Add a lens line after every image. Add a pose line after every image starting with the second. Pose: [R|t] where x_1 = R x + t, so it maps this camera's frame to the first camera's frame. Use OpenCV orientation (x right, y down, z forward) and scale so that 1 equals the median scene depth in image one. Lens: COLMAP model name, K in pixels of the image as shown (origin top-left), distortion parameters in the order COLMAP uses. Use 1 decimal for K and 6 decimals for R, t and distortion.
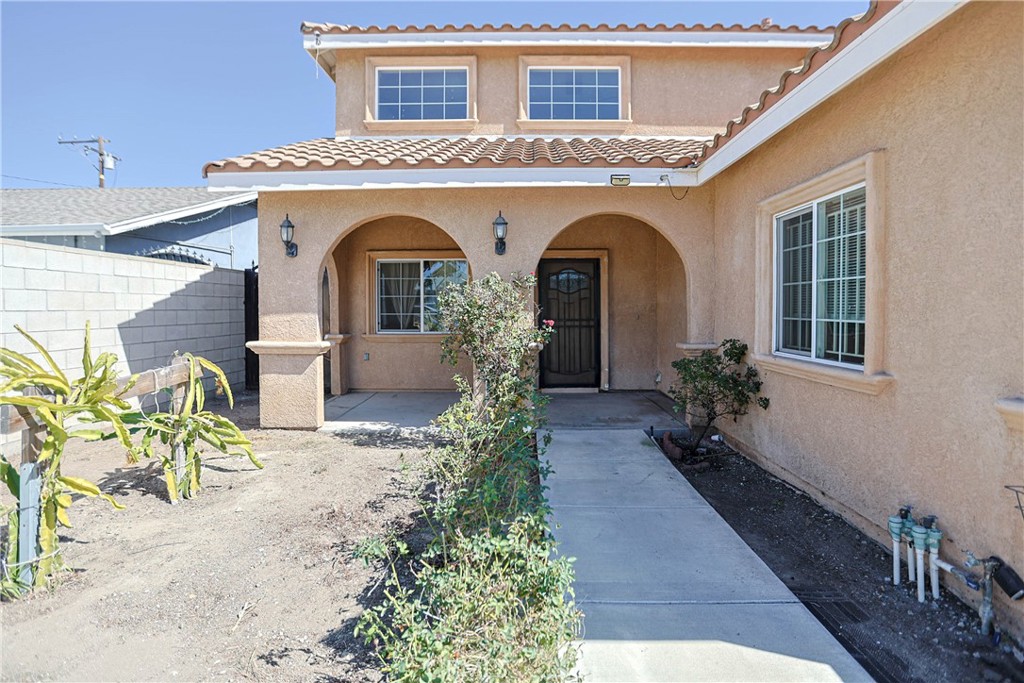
lens RADIAL K [[502.7, 0, 512.2], [0, 502.7, 320.3], [0, 0, 1]] dist [-0.057597, 0.020467]
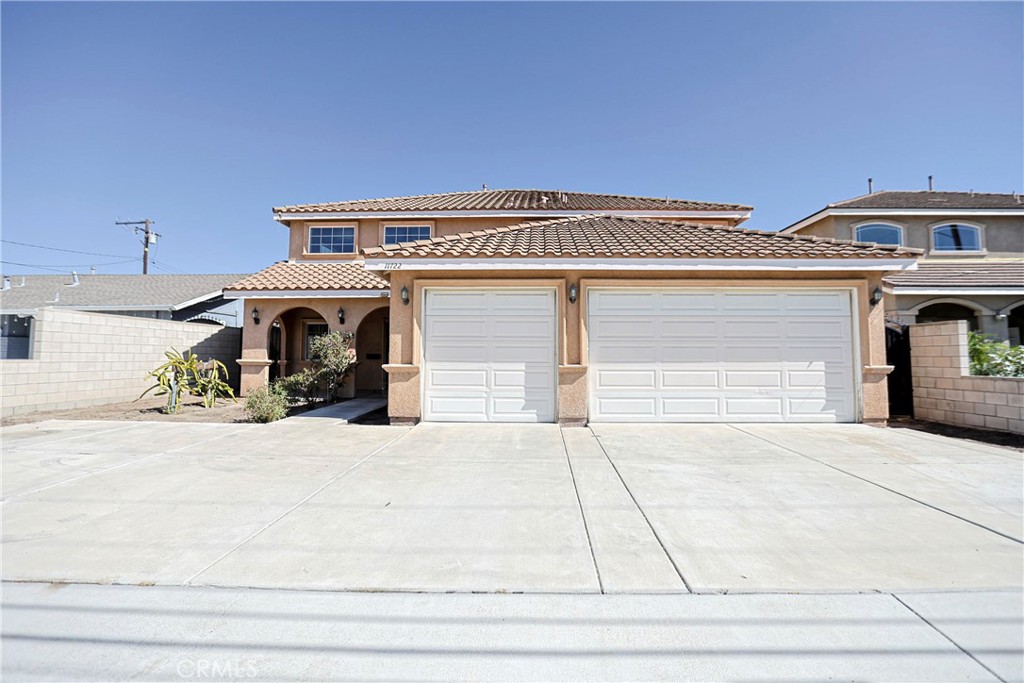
lens RADIAL K [[502.7, 0, 512.2], [0, 502.7, 320.3], [0, 0, 1]] dist [-0.057597, 0.020467]
pose [[0.999790, 0.003734, -0.020153, 0.823851], [-0.005615, 0.995546, -0.094111, 0.070576], [0.019711, 0.094204, 0.995358, -1.337197]]
